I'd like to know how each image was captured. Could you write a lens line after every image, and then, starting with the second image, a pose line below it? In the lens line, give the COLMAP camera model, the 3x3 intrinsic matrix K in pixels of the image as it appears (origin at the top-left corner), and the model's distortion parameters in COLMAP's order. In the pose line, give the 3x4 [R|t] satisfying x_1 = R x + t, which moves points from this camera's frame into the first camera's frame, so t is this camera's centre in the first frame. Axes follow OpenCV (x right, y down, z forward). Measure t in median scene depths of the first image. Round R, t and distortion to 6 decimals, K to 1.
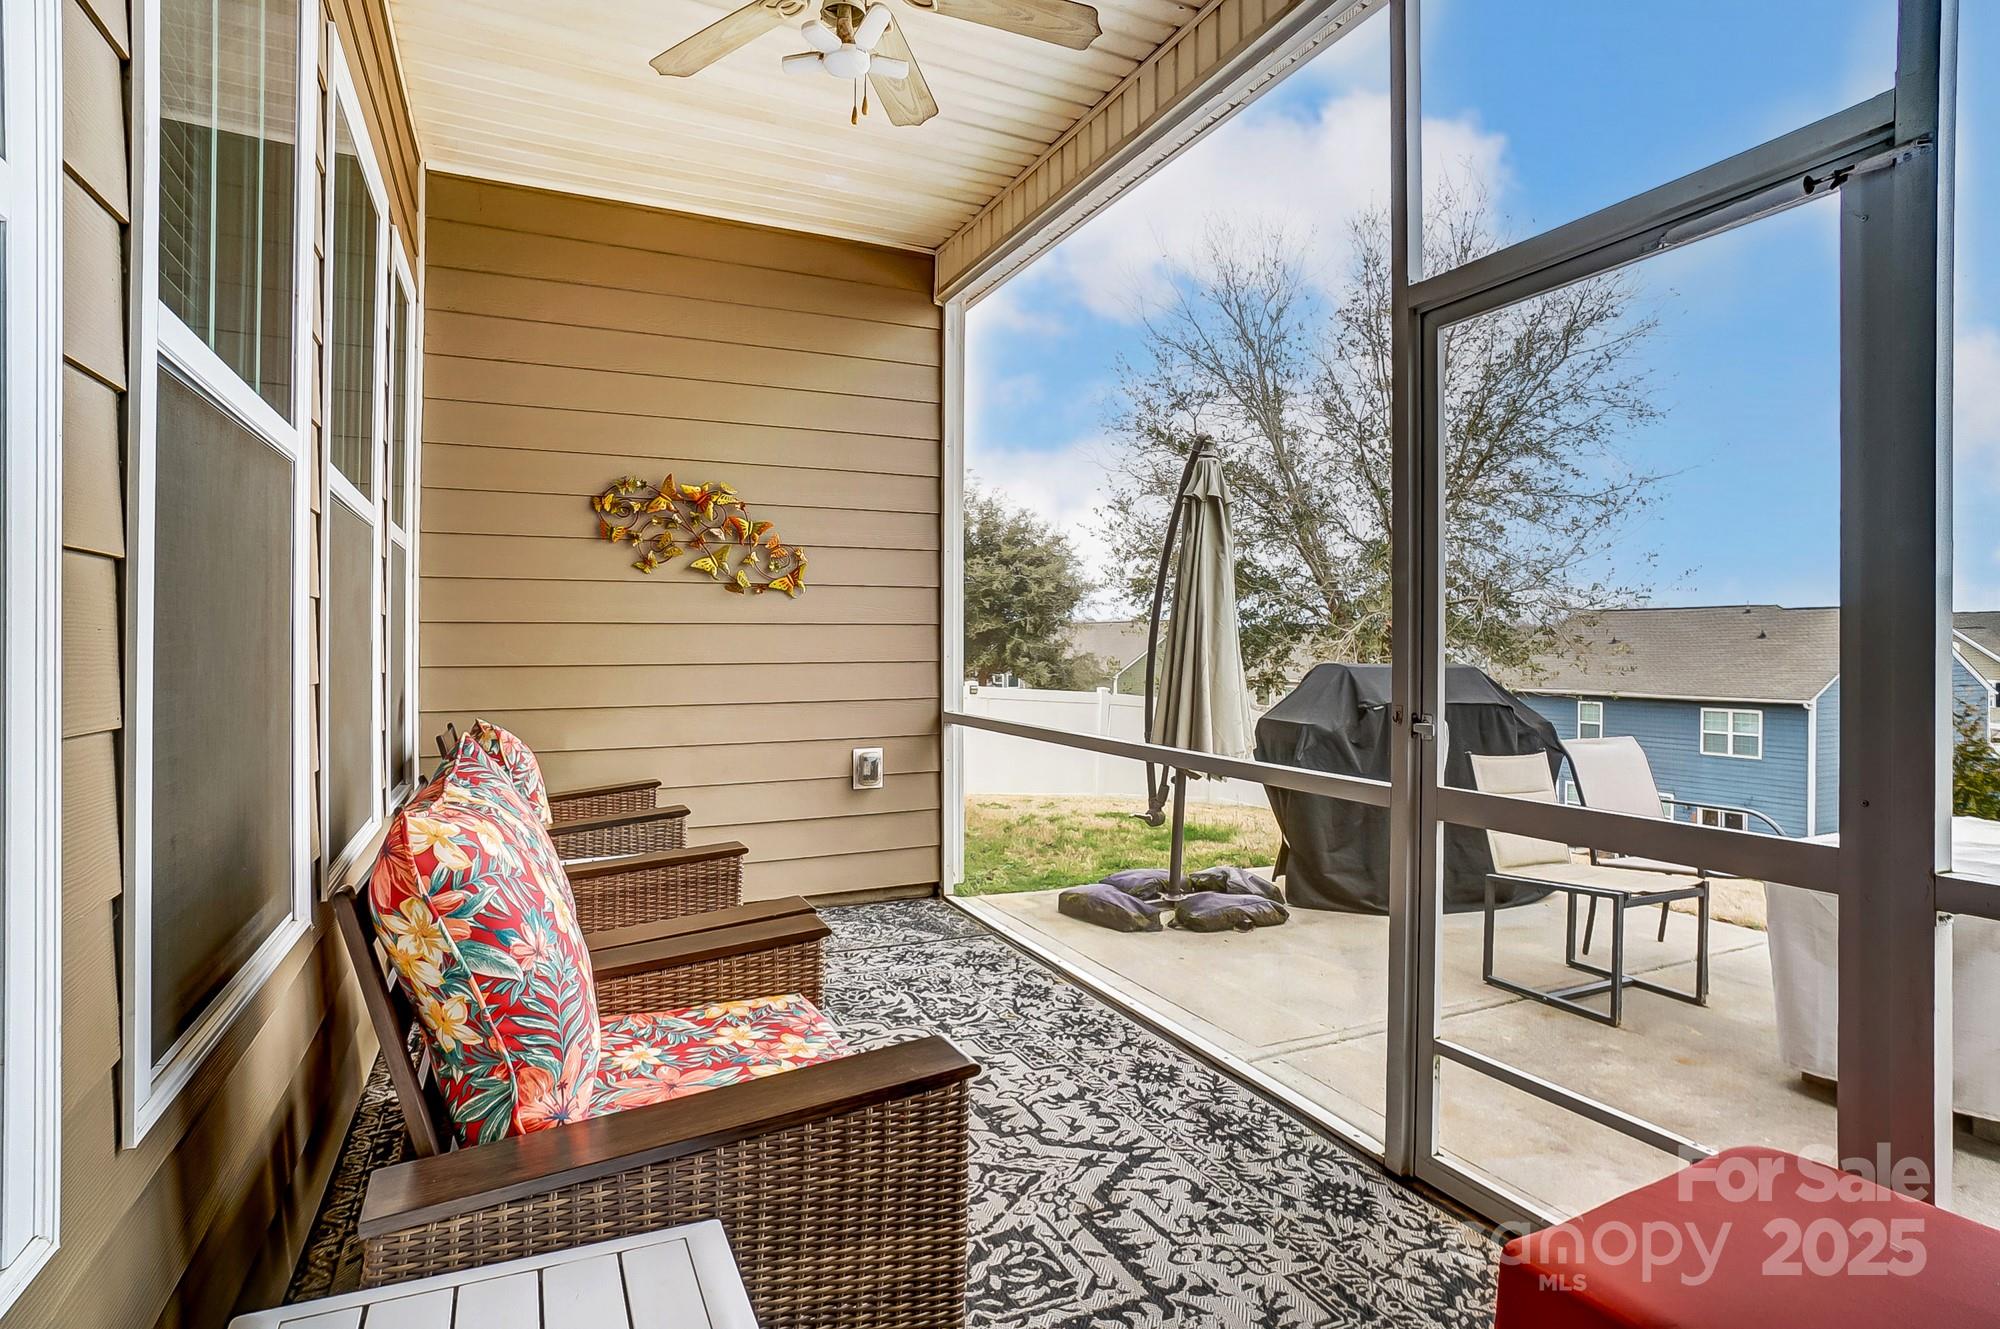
lens RADIAL K [[999.1, 0, 1000.0], [0, 999.1, 664.5], [0, 0, 1]] dist [-0.046020, 0.017081]
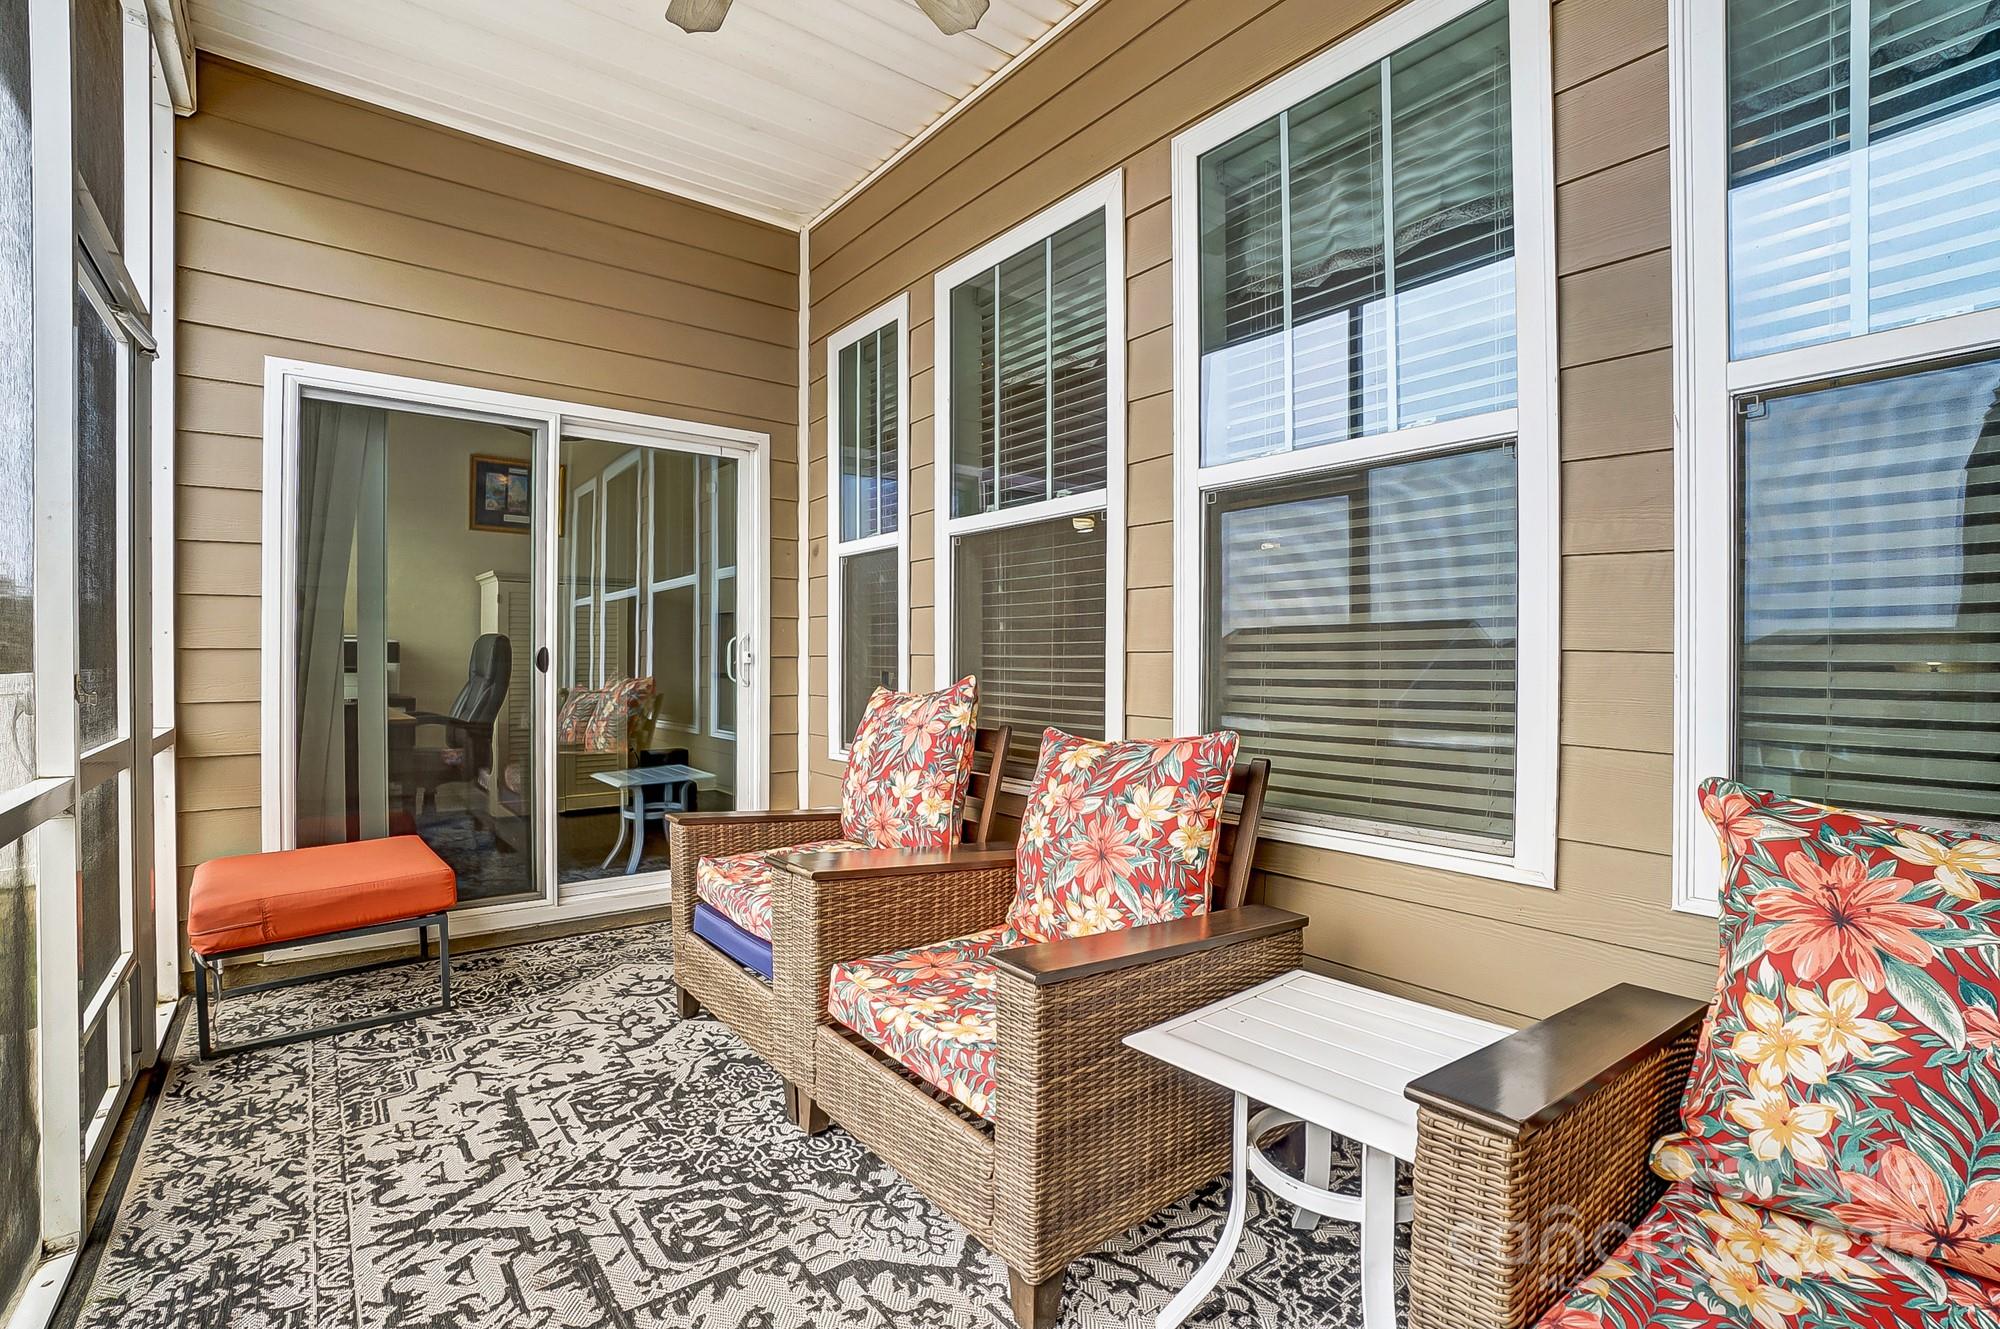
lens RADIAL K [[909.6, 0, 973.1], [0, 909.6, 652.6], [0, 0, 1]] dist [-0.057175, 0.027411]
pose [[-0.980814, -0.002622, -0.194926, -0.181875], [-0.004669, 0.999939, 0.010041, 0.011879], [0.194887, 0.010758, -0.980767, 1.880450]]
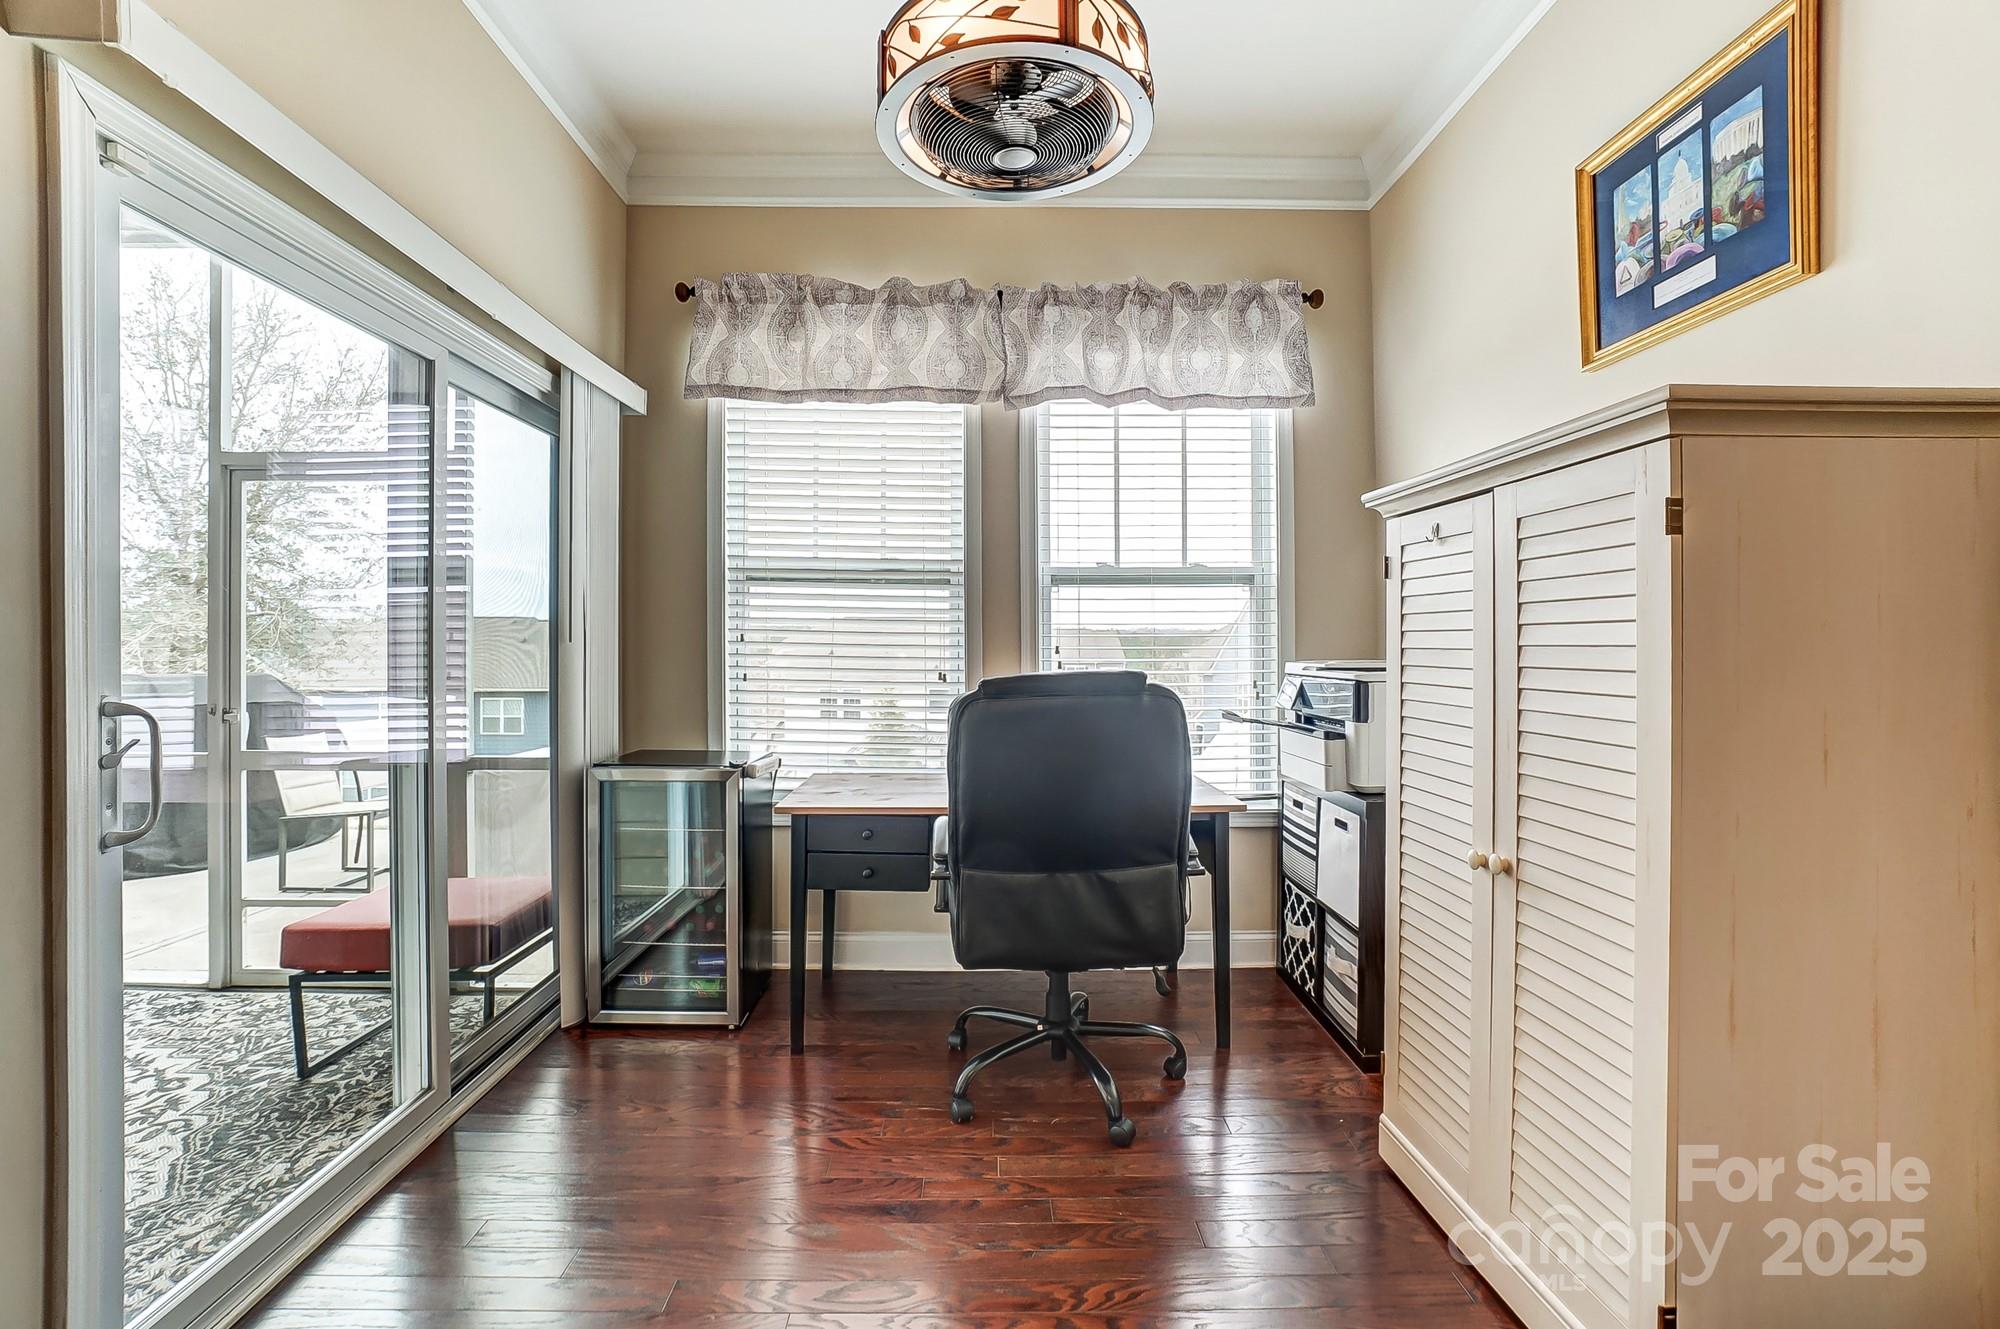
lens RADIAL K [[886.6, 0, 976.5], [0, 886.6, 646.2], [0, 0, 1]] dist [-0.054993, 0.023619]
pose [[0.427595, 0.002616, 0.903967, -0.359905], [0.014359, 0.999850, -0.009685, -0.024063], [-0.903856, 0.017122, 0.427493, -0.783129]]
